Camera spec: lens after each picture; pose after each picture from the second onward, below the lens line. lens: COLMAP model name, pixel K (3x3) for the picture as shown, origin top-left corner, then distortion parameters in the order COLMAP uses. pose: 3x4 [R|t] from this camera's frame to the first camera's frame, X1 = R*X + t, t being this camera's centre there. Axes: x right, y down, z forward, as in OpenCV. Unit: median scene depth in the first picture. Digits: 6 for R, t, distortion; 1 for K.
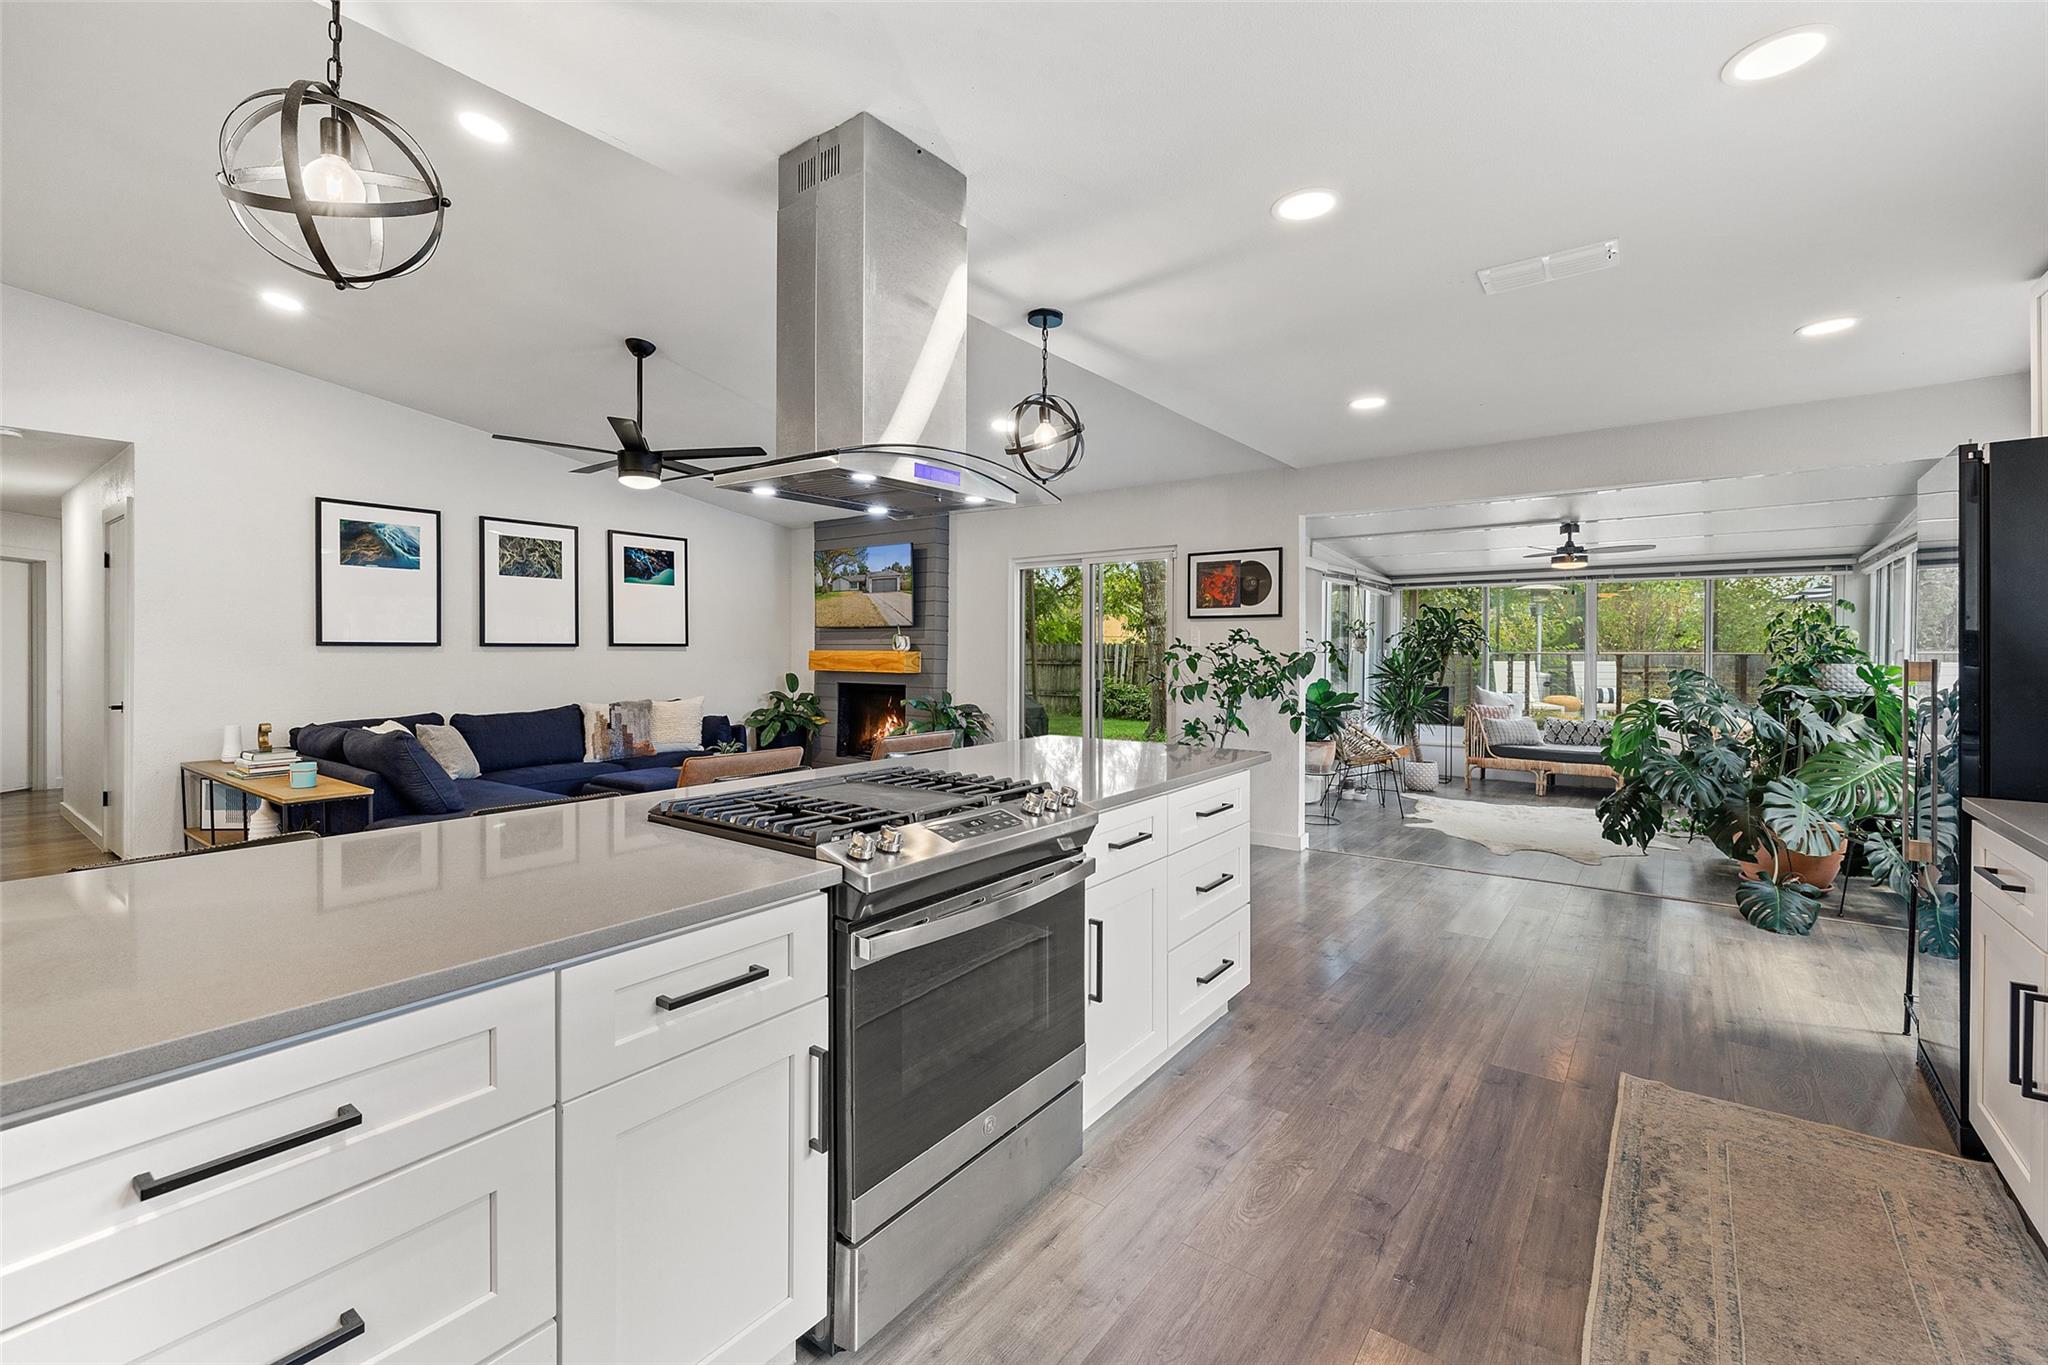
lens RADIAL K [[865.5, 0, 1020.4], [0, 865.5, 654.8], [0, 0, 1]] dist [-0.002897, 0.001317]
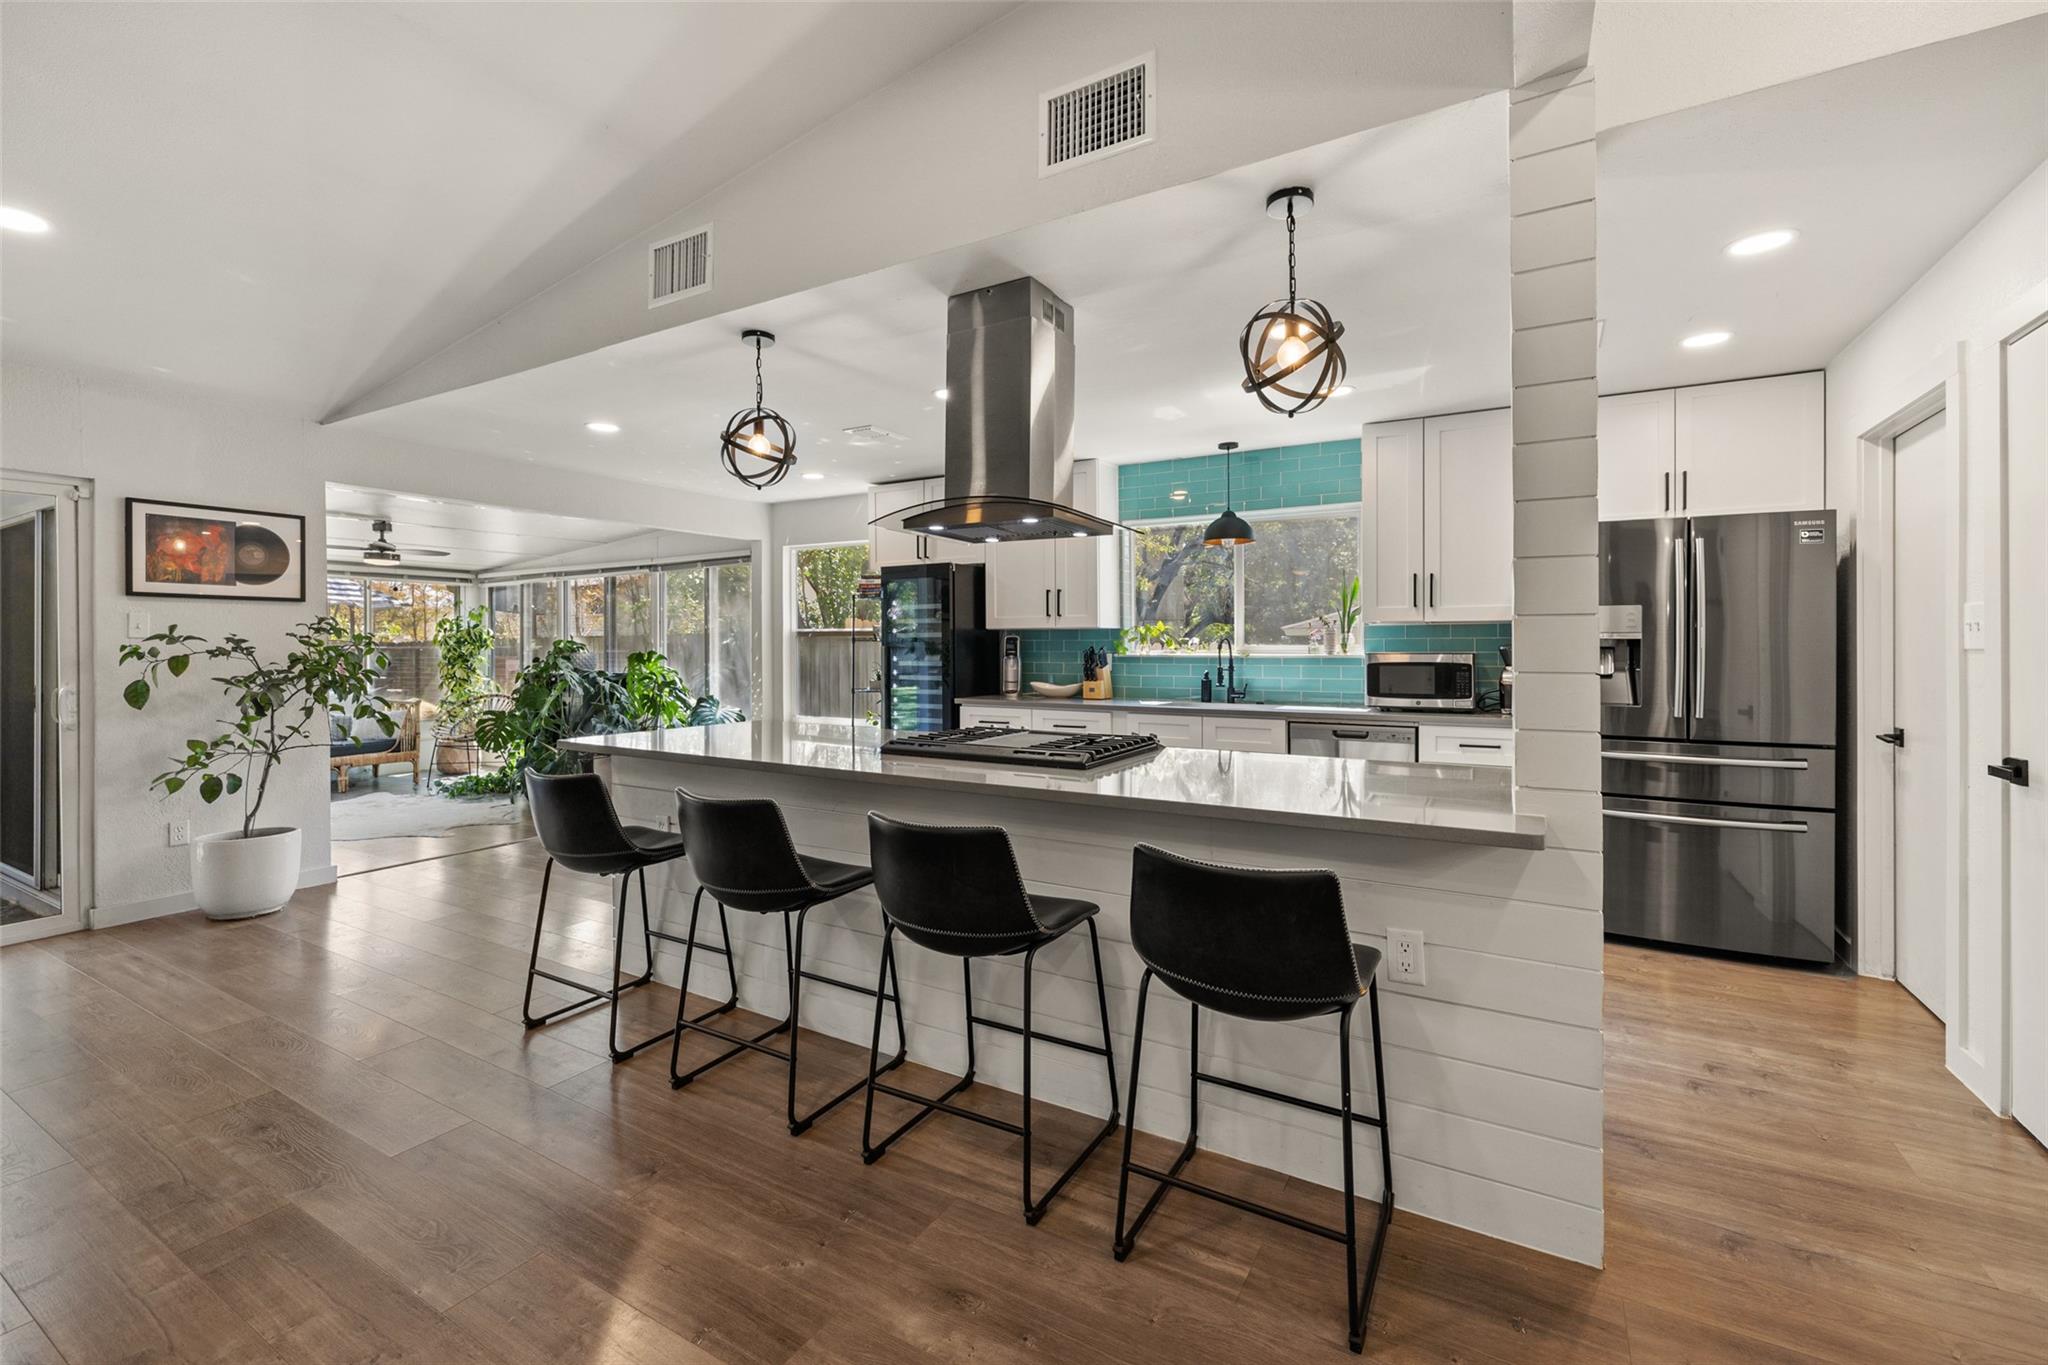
lens RADIAL K [[865.5, 0, 1019.2], [0, 865.5, 639.2], [0, 0, 1]] dist [-0.002897, 0.001317]
pose [[-0.111370, 0.005187, 0.993766, -0.756722], [0.007350, 0.999963, -0.004396, -0.000502], [-0.993752, 0.006815, -0.111404, 0.540596]]
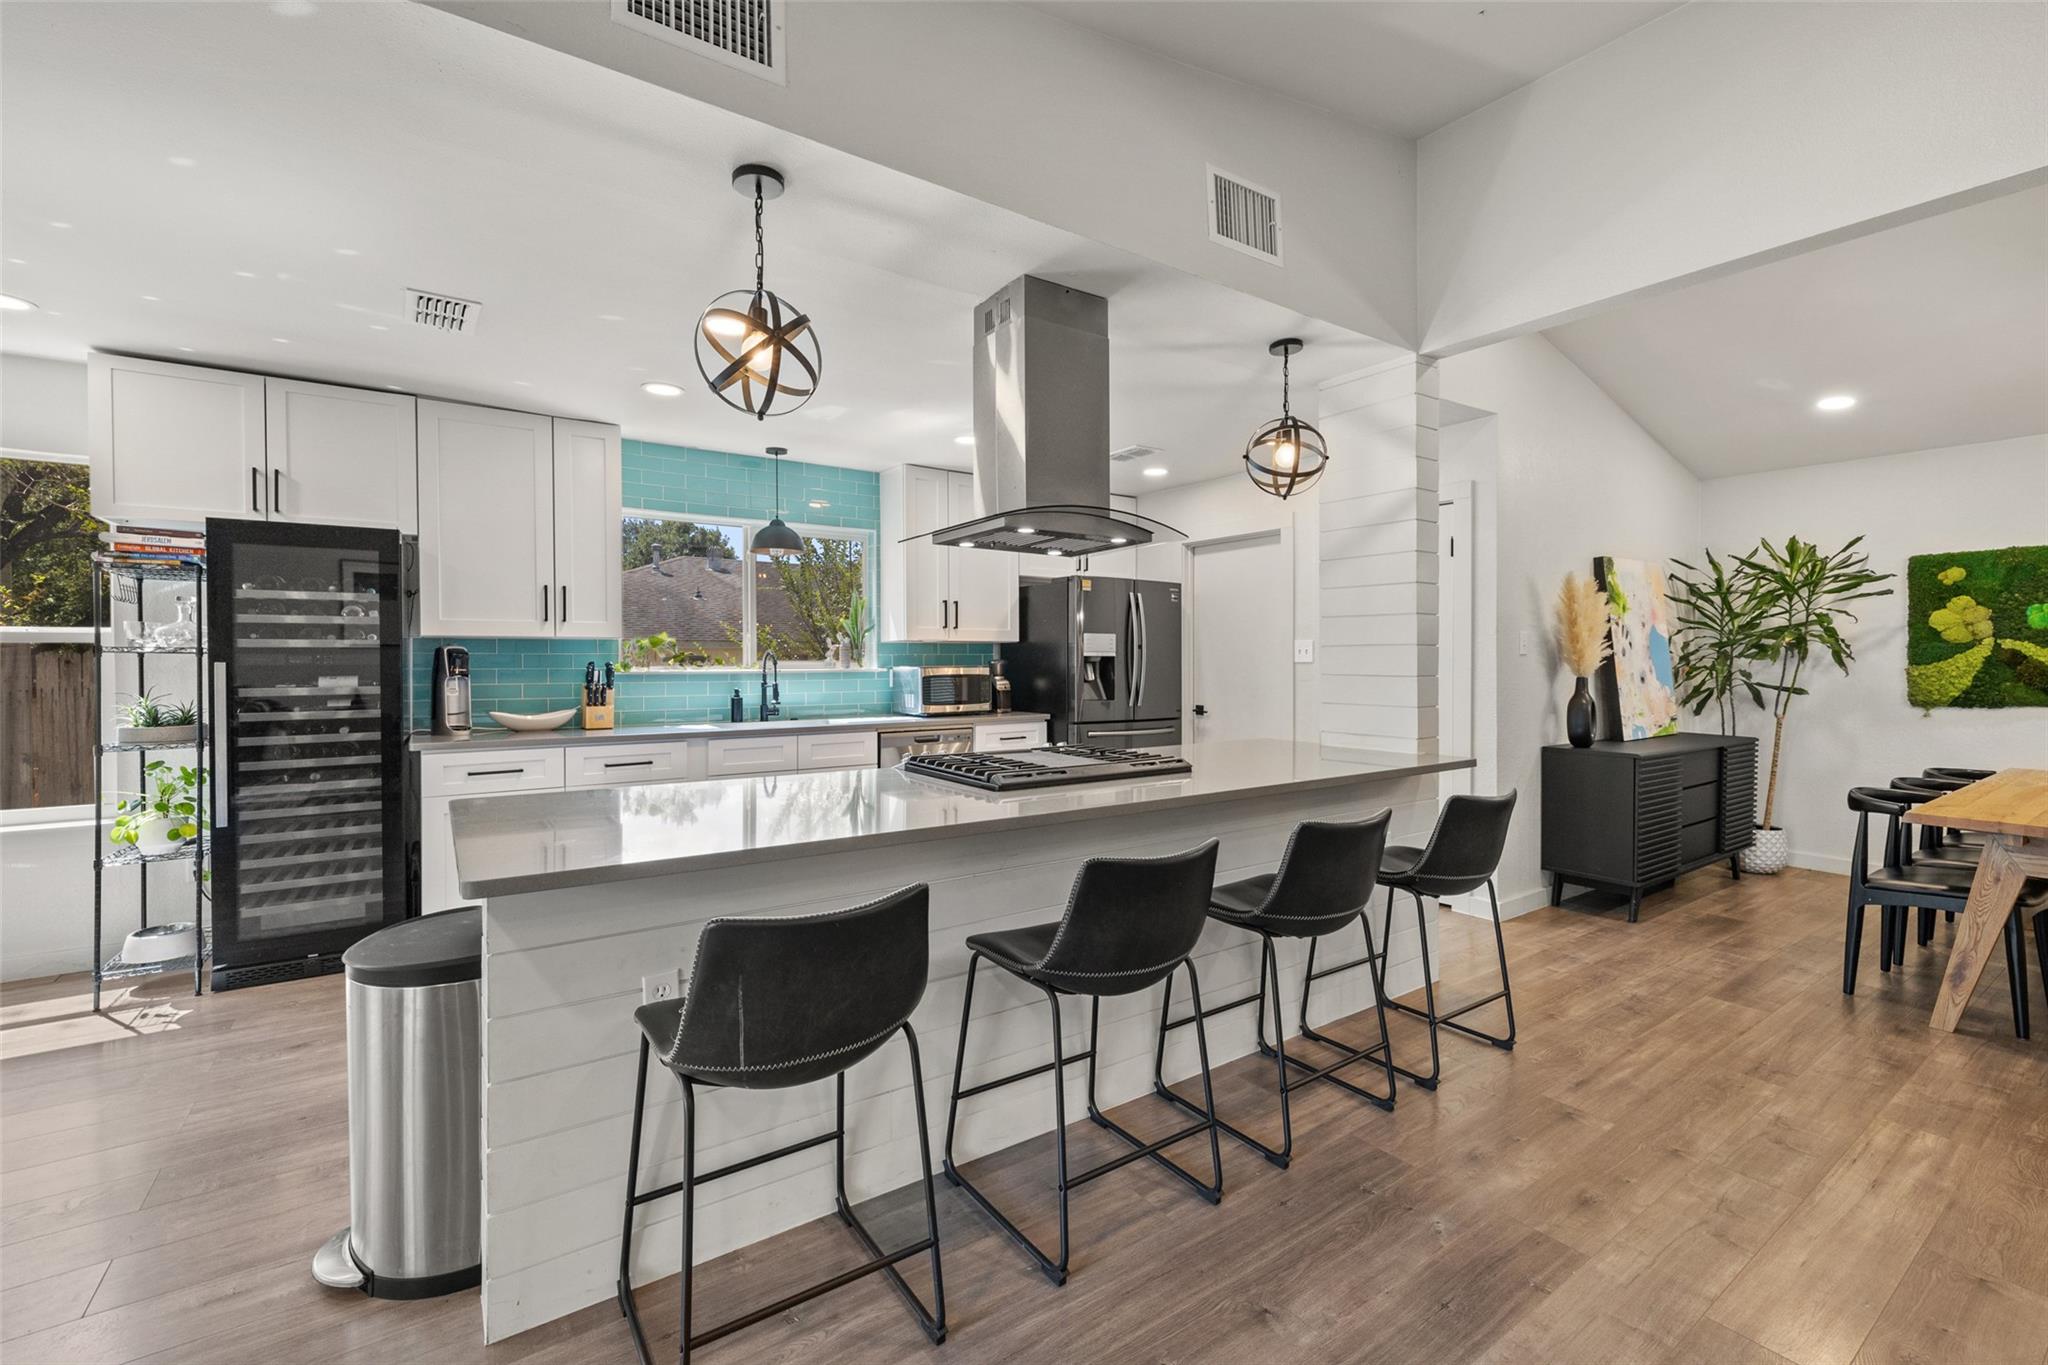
lens RADIAL K [[865.5, 0, 1021.1], [0, 865.5, 661.8], [0, 0, 1]] dist [-0.002897, 0.001317]
pose [[-0.948416, -0.003426, 0.317009, -0.276735], [0.000182, 0.999936, 0.011349, -0.006266], [-0.317027, 0.010821, -0.948355, 1.089825]]
